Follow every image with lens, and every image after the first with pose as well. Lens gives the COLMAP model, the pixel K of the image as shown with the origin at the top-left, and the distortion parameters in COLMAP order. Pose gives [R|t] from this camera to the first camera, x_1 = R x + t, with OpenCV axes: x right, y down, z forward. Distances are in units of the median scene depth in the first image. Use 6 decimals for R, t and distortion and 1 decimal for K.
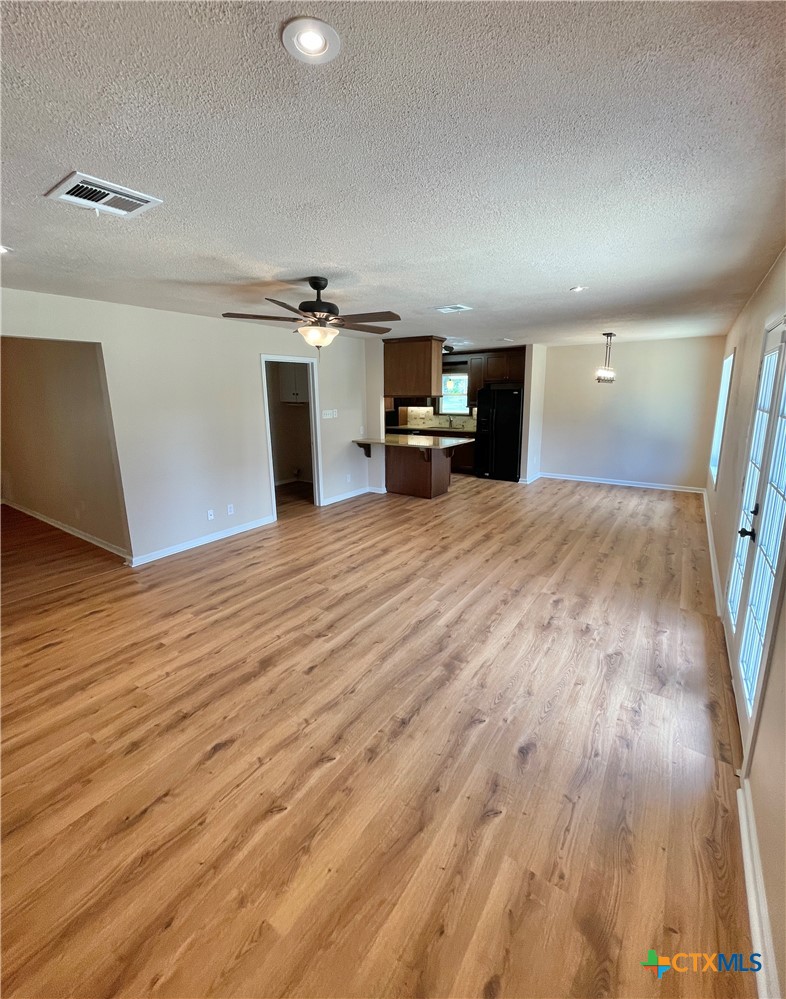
lens RADIAL K [[421.6, 0, 393.9], [0, 421.6, 478.5], [0, 0, 1]] dist [0.001325, 0.000077]
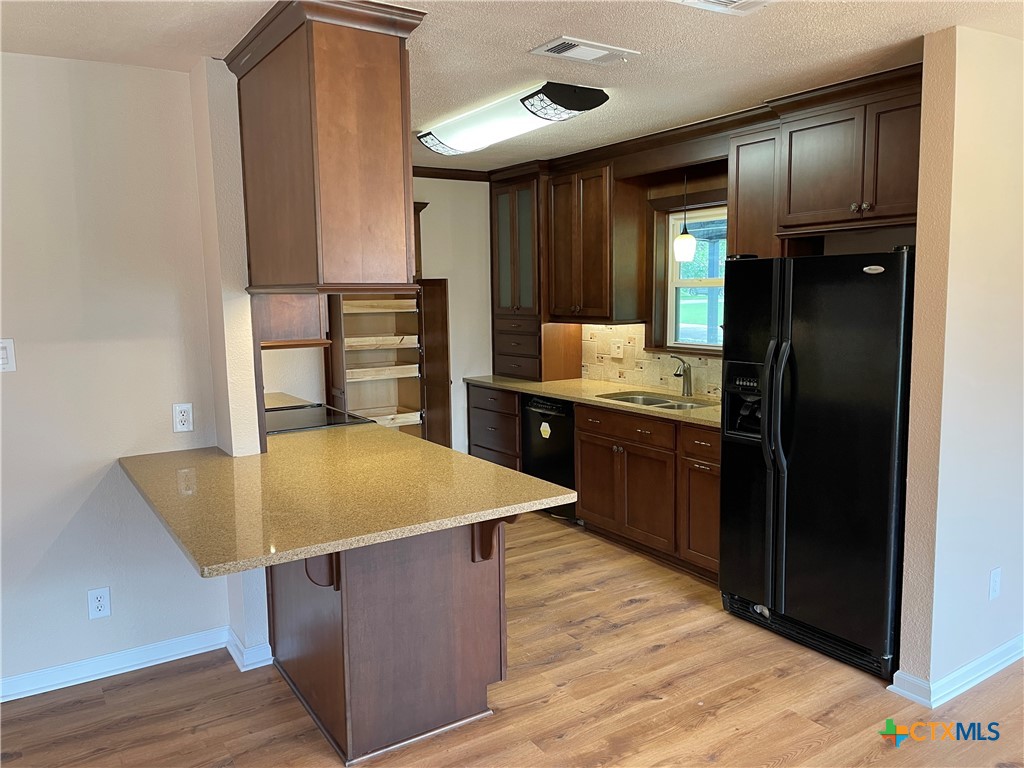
lens RADIAL K [[774.0, 0, 512.0], [0, 774.0, 384.0], [0, 0, 1]] dist [0.094908, -0.113843]
pose [[0.924981, 0.039869, -0.377917, 0.476728], [-0.067489, 0.995907, -0.060120, -0.191624], [0.373973, 0.081115, 0.923885, 0.995387]]
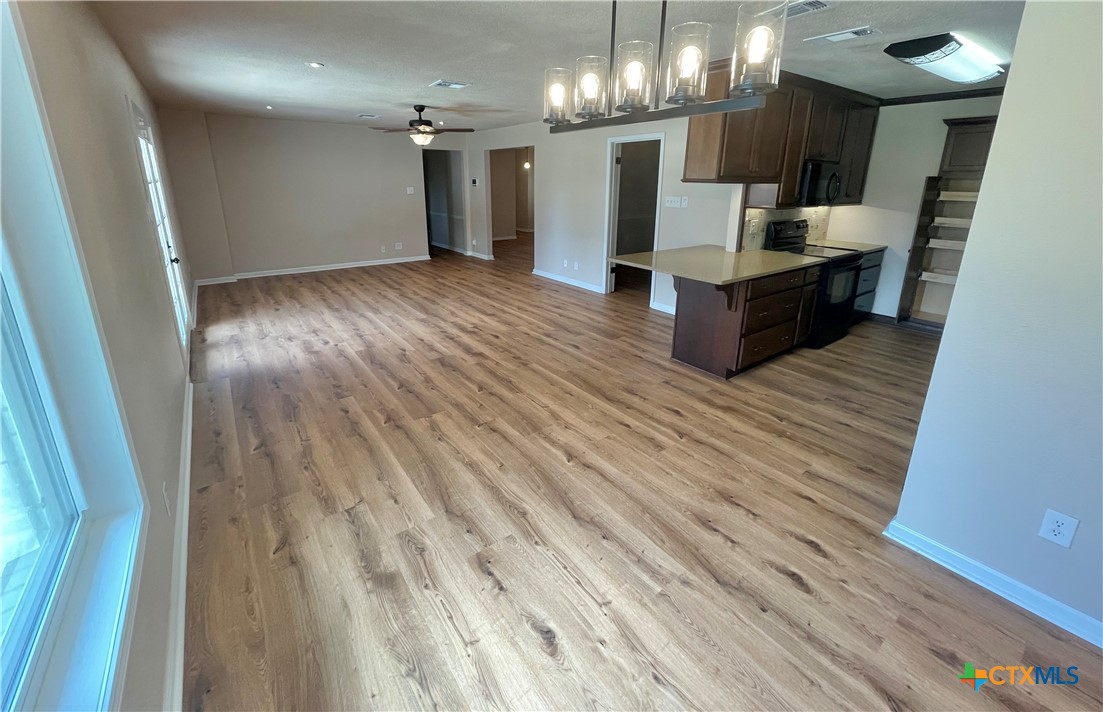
lens RADIAL K [[444.8, 0, 550.4], [0, 444.8, 298.4], [0, 0, 1]] dist [-0.001510, 0.000018]
pose [[-0.313448, 0.251973, -0.915565, 1.062032], [-0.198231, 0.925550, 0.322586, -0.300485], [0.928684, 0.282608, -0.240163, 1.491169]]
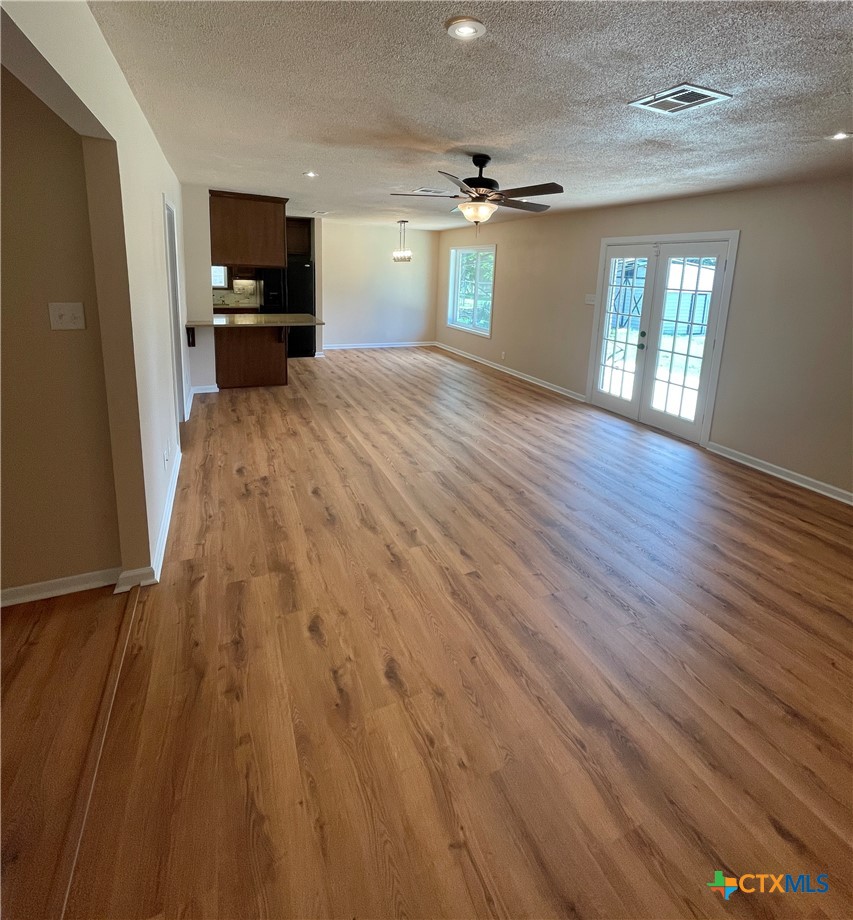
lens RADIAL K [[457.5, 0, 427.1], [0, 457.5, 353.2], [0, 0, 1]] dist [0.000090, 0.000271]
pose [[0.520456, -0.123852, 0.844859, -0.854561], [0.128608, 0.989508, 0.065831, -0.062889], [-0.844148, 0.074394, 0.530924, 0.380144]]
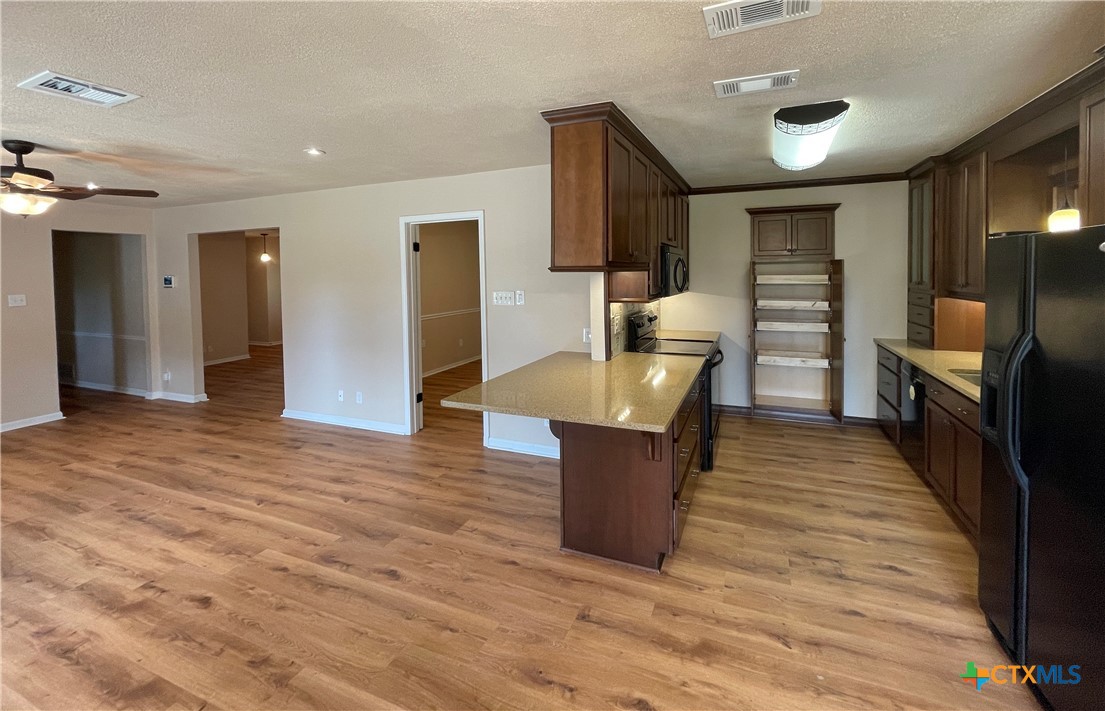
lens RADIAL K [[459.9, 0, 568.5], [0, 459.9, 284.5], [0, 0, 1]] dist [-0.002254, 0.000727]
pose [[0.216053, 0.033344, -0.975812, 0.721271], [-0.184949, 0.982720, -0.007370, -0.264876], [0.958705, 0.182068, 0.218487, 1.352154]]
